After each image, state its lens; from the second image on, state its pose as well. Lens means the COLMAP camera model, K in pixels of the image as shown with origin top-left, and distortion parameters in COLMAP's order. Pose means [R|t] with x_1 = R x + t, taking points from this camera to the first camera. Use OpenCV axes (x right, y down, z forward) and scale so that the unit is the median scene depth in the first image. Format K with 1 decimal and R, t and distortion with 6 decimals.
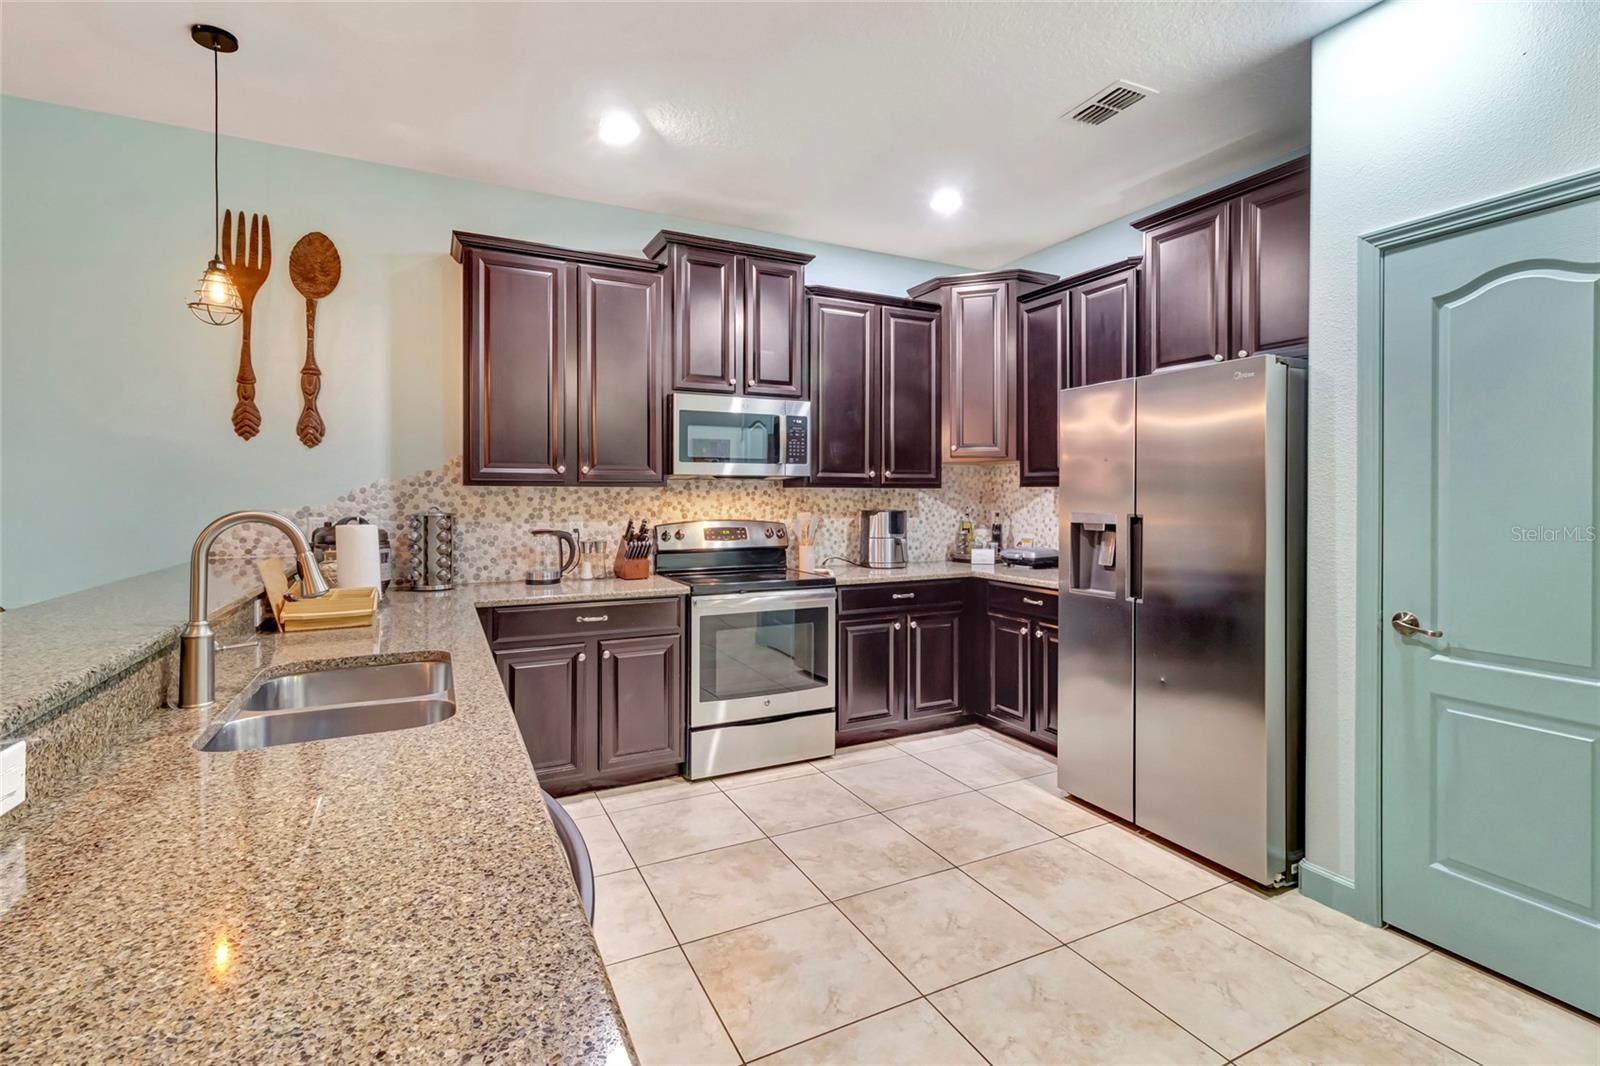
lens RADIAL K [[724.6, 0, 799.7], [0, 724.6, 495.8], [0, 0, 1]] dist [0.002327, 0.000202]
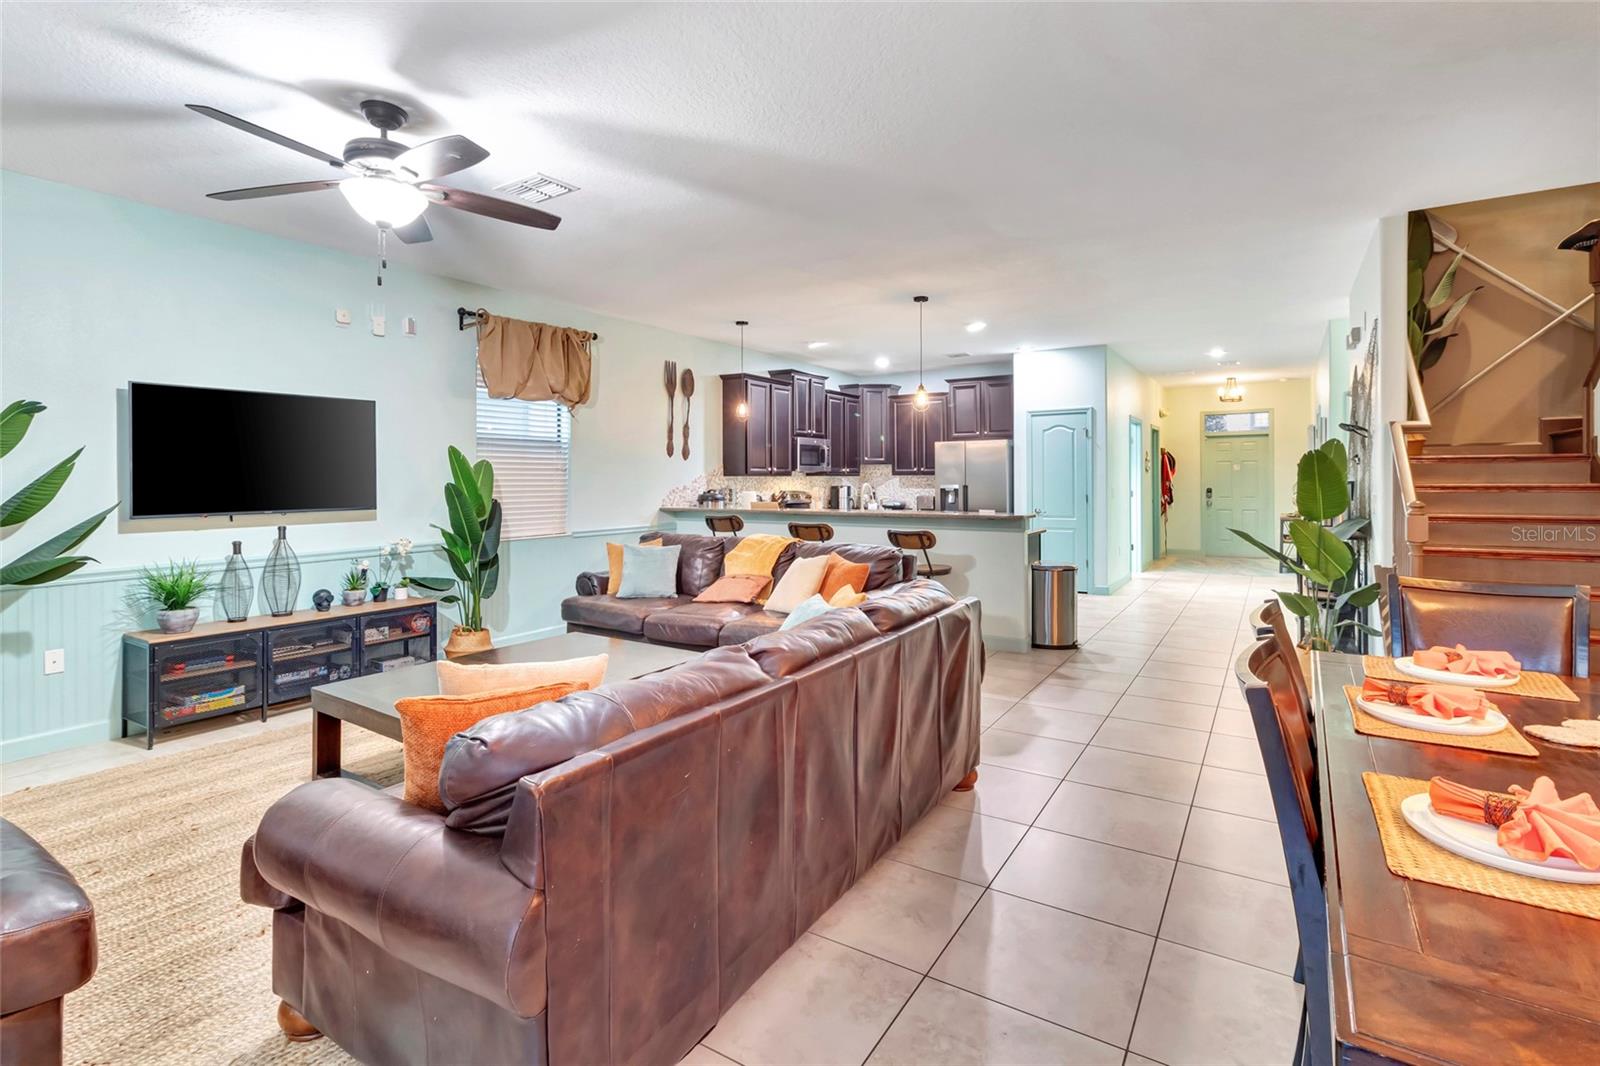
lens RADIAL K [[724.6, 0, 799.7], [0, 724.6, 495.8], [0, 0, 1]] dist [0.002327, 0.000202]
pose [[0.875142, -0.014795, 0.483639, -1.494402], [0.007932, 0.999837, 0.016232, 0.013804], [-0.483800, -0.010369, 0.875117, -1.241202]]
